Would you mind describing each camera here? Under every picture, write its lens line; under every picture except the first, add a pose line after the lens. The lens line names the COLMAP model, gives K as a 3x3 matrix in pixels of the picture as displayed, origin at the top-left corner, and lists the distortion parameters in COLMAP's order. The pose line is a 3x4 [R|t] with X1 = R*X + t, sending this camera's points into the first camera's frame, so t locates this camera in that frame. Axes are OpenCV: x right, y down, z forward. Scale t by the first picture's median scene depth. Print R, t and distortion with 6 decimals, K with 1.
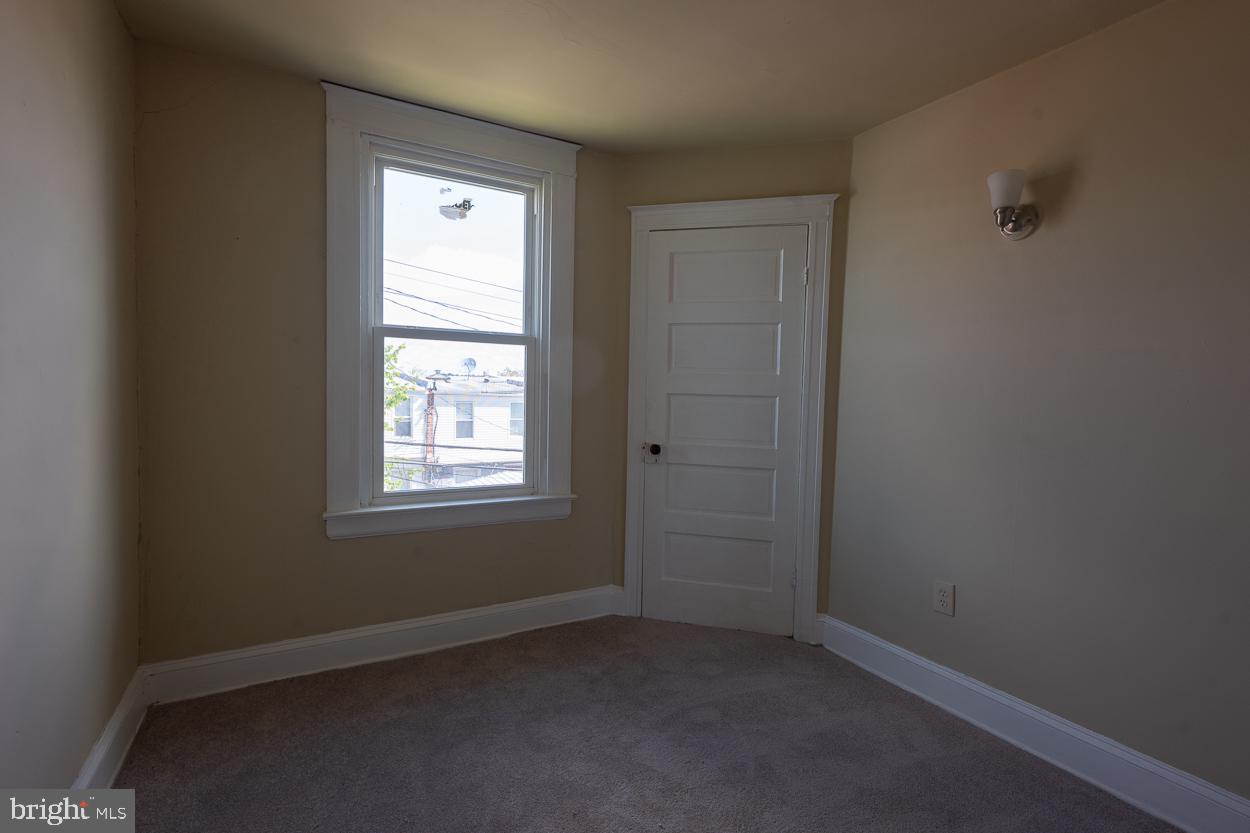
lens RADIAL K [[577.6, 0, 626.0], [0, 577.6, 418.3], [0, 0, 1]] dist [-0.001450, -0.000268]
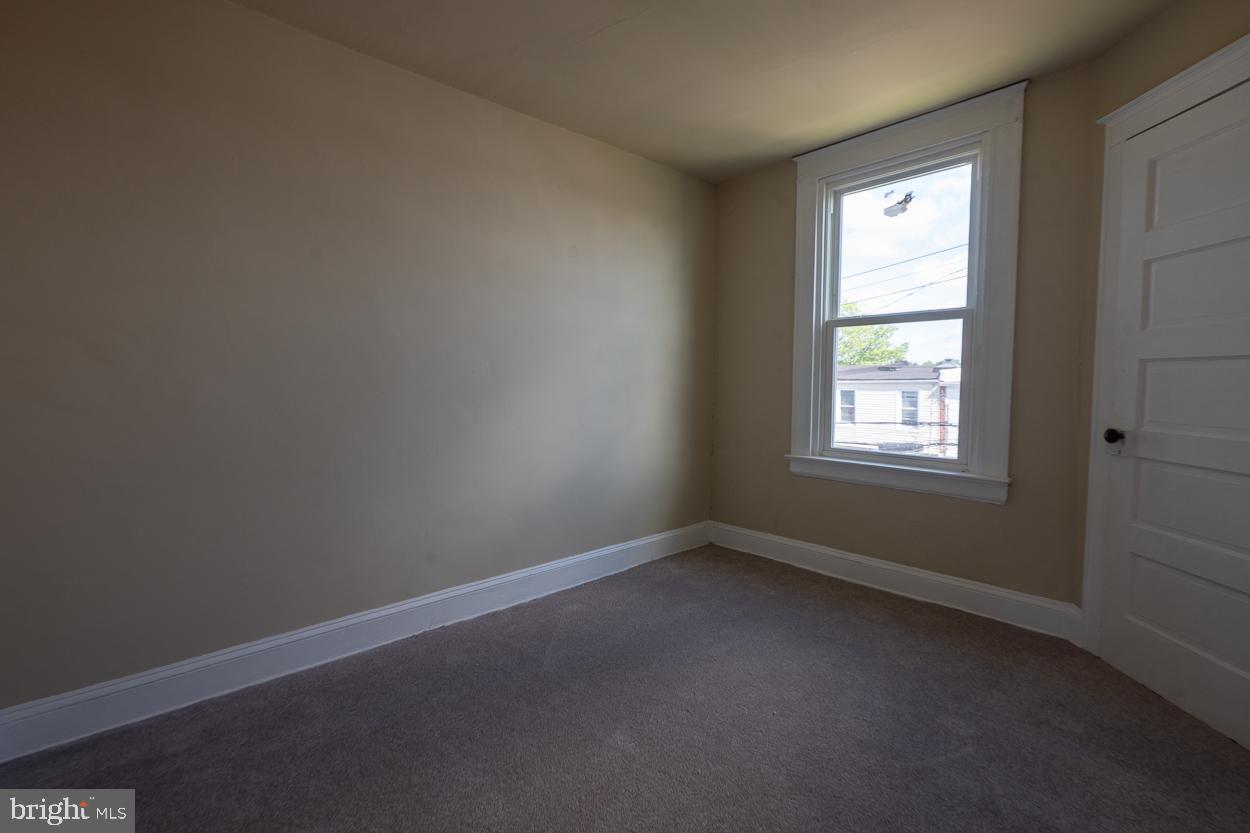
lens RADIAL K [[564.6, 0, 625.0], [0, 564.6, 416.5], [0, 0, 1]] dist [-0.000467, -0.000092]
pose [[0.216763, 0.042788, -0.975286, 0.651404], [-0.041400, 0.998543, 0.034607, 0.030963], [0.975346, 0.032875, 0.218219, 0.240475]]
